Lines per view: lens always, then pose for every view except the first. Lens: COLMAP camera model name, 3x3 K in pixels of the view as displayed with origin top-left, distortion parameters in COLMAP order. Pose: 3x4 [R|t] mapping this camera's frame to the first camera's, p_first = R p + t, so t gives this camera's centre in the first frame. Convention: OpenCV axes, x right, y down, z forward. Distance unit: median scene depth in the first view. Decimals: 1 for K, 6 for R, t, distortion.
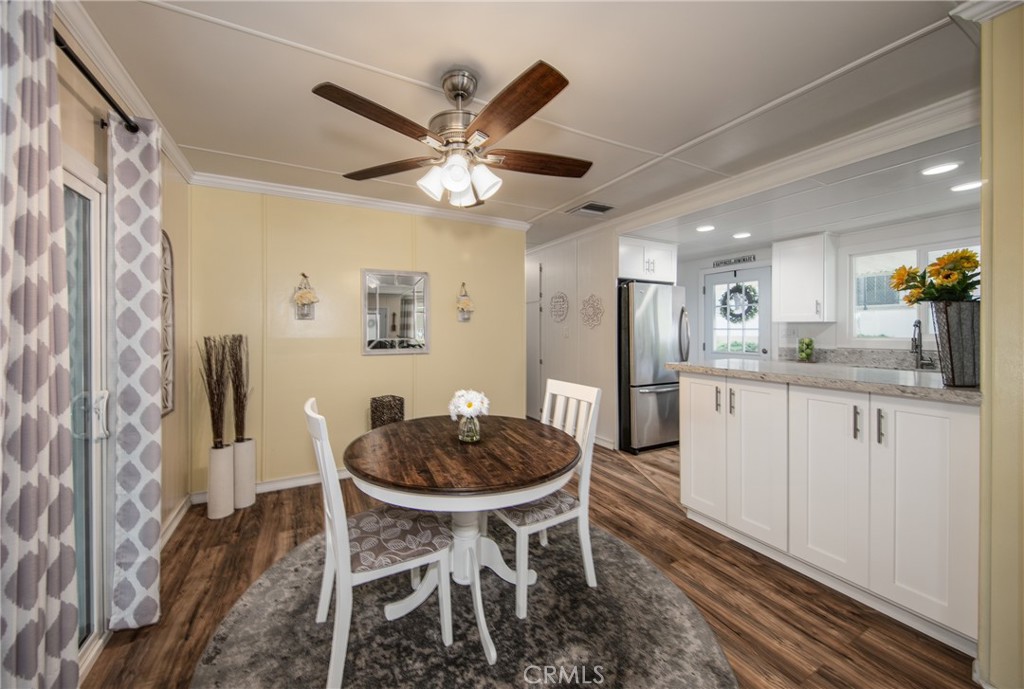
lens RADIAL K [[357.4, 0, 509.8], [0, 357.4, 335.2], [0, 0, 1]] dist [-0.000586, -0.000329]
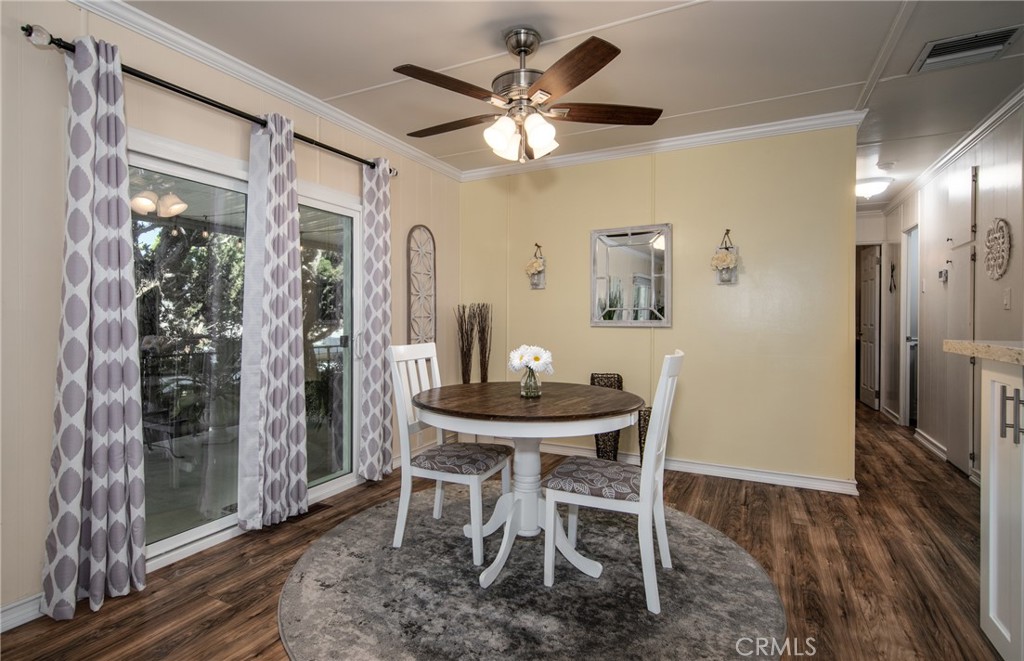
lens RADIAL K [[518.9, 0, 512.0], [0, 518.9, 330.5], [0, 0, 1]] dist [0.004318, 0.000652]
pose [[0.599244, 0.017929, -0.800365, 0.675602], [-0.008542, 0.999835, 0.016002, 0.060636], [0.800521, -0.002752, 0.599299, 0.066421]]
